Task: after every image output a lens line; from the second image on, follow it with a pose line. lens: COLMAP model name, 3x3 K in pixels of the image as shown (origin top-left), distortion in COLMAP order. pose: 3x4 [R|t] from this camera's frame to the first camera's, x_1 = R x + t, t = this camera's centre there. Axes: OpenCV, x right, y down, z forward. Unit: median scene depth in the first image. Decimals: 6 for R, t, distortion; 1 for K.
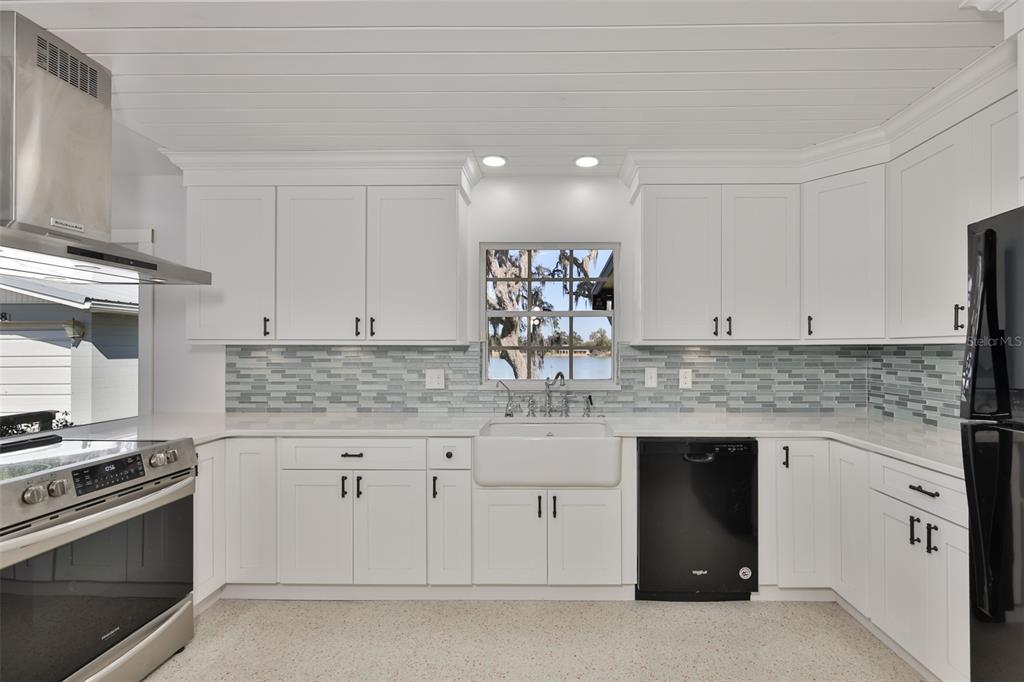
lens RADIAL K [[448.6, 0, 536.2], [0, 448.6, 349.3], [0, 0, 1]] dist [-0.001692, 0.000320]
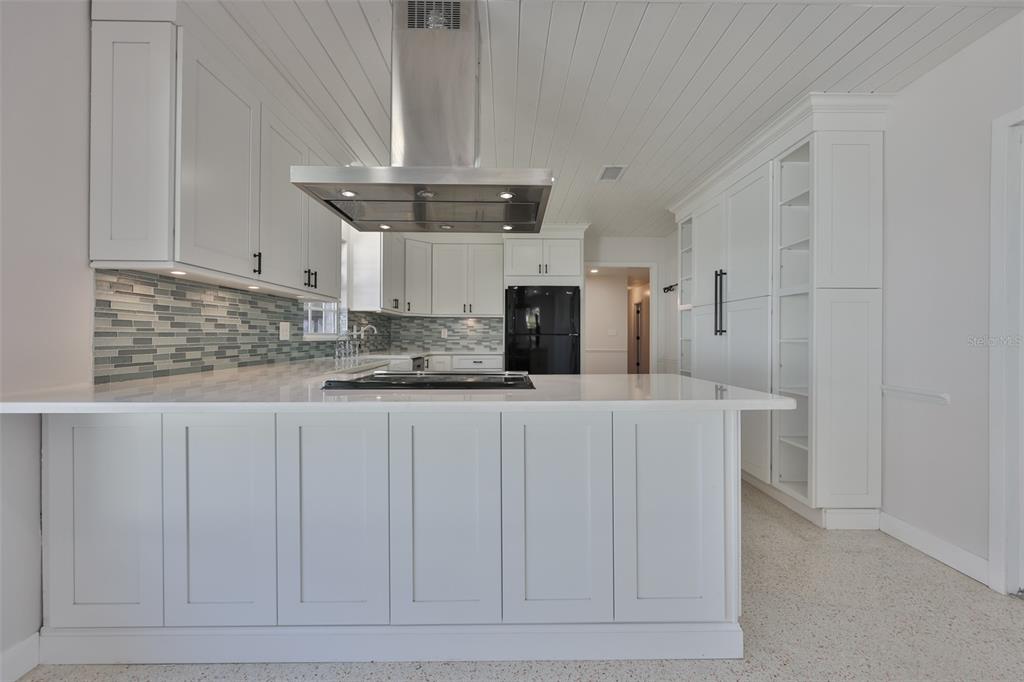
lens RADIAL K [[431.2, 0, 510.2], [0, 431.2, 338.1], [0, 0, 1]] dist [-0.001129, 0.000115]
pose [[-0.023217, -0.003582, 0.999724, -1.266194], [-0.005689, 0.999978, 0.003450, 0.075837], [-0.999714, -0.005607, -0.023237, 0.480821]]
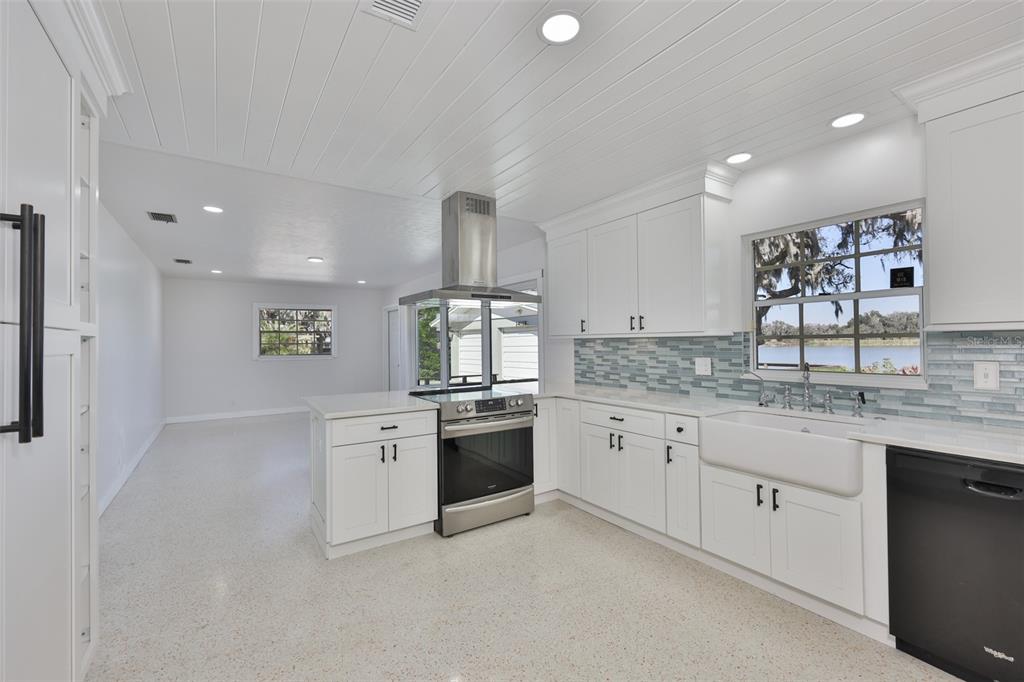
lens RADIAL K [[431.2, 0, 510.2], [0, 431.2, 338.1], [0, 0, 1]] dist [-0.001129, 0.000115]
pose [[0.568701, -0.015824, -0.822392, 0.383745], [0.013909, 0.999857, -0.009620, -0.000355], [0.822427, -0.005967, 0.568840, -0.005519]]
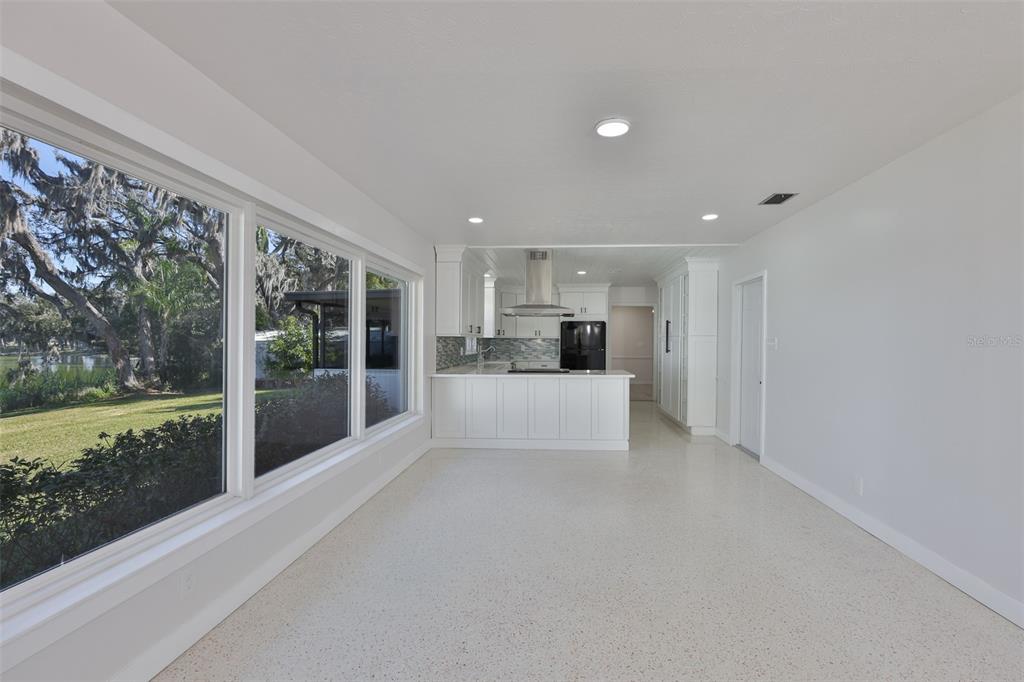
lens RADIAL K [[448.6, 0, 536.2], [0, 448.6, 349.3], [0, 0, 1]] dist [-0.001692, 0.000320]
pose [[0.041257, -0.021335, 0.998921, -2.595374], [-0.006598, 0.999744, 0.021625, 0.001313], [-0.999127, -0.007483, 0.041106, 0.500306]]
